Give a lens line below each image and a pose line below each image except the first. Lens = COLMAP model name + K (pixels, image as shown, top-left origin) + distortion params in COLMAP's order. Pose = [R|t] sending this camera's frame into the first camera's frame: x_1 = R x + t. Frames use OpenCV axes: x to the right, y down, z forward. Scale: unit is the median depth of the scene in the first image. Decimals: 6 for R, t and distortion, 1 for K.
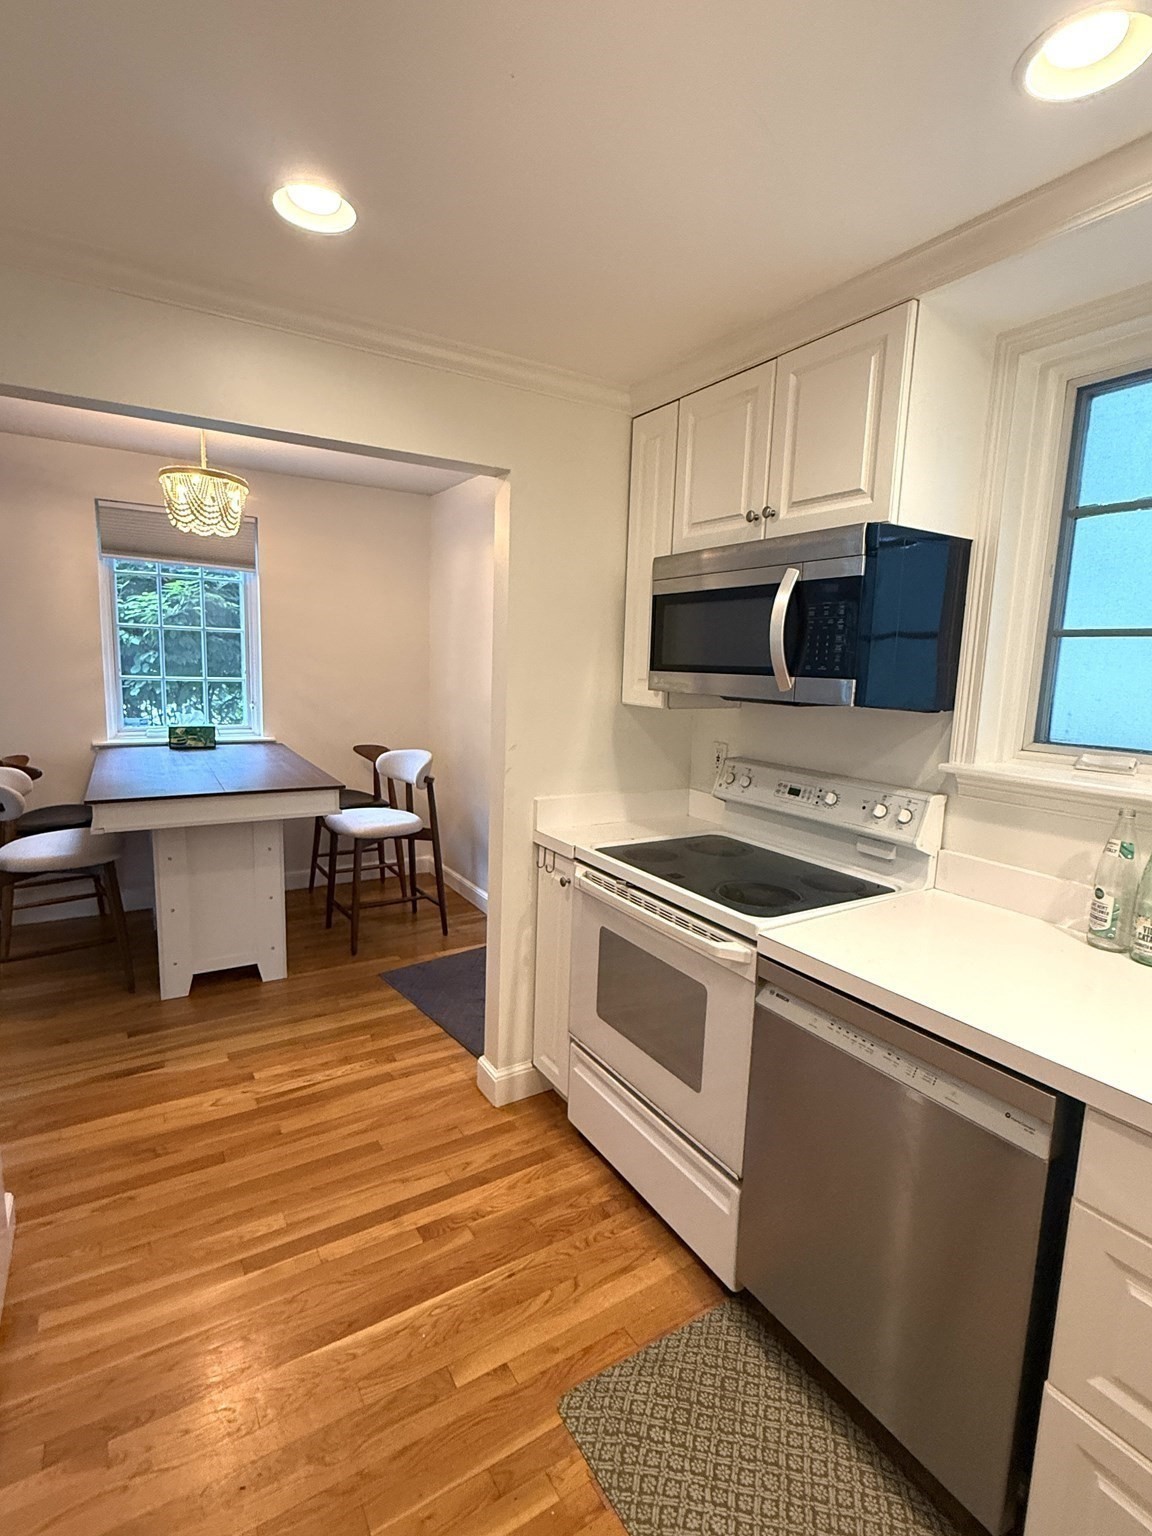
lens RADIAL K [[748.6, 0, 576.0], [0, 748.6, 768.0], [0, 0, 1]] dist [0.002119, 0.000641]
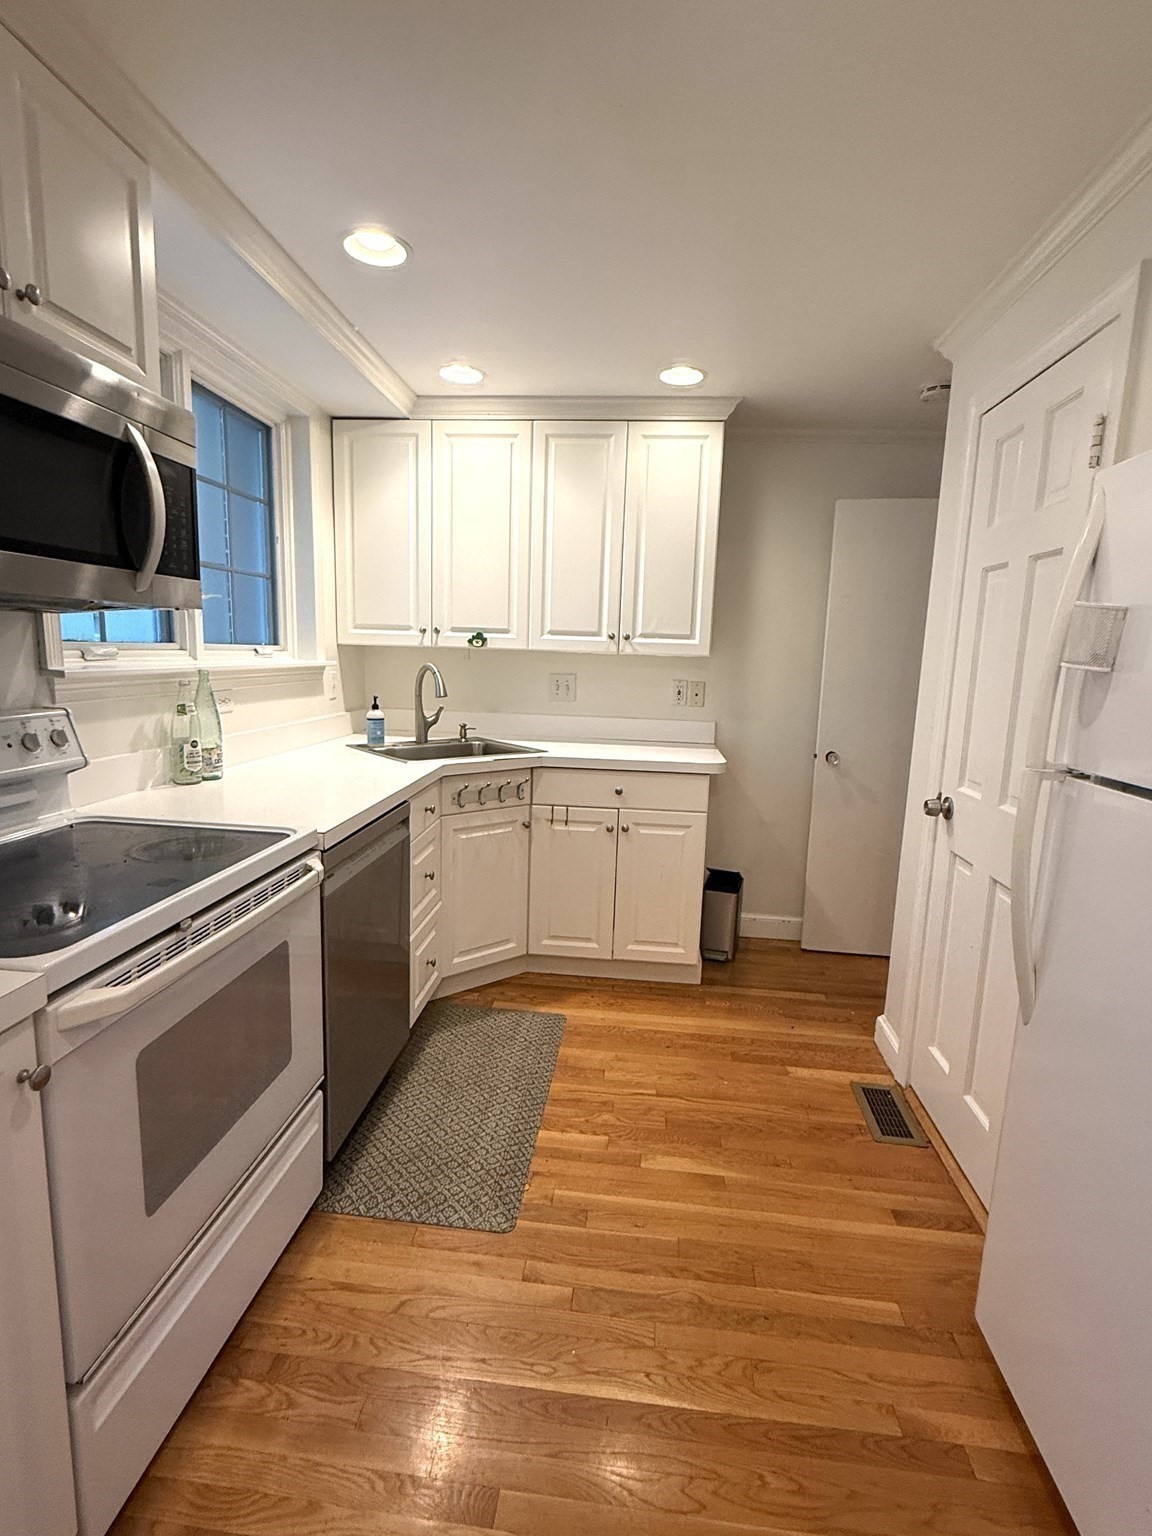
lens RADIAL K [[748.6, 0, 576.0], [0, 748.6, 768.0], [0, 0, 1]] dist [0.002119, 0.000641]
pose [[-0.790119, -0.155646, 0.592863, -0.577711], [0.027256, 0.957345, 0.287660, -0.142220], [-0.612348, 0.243445, -0.752173, 1.390004]]
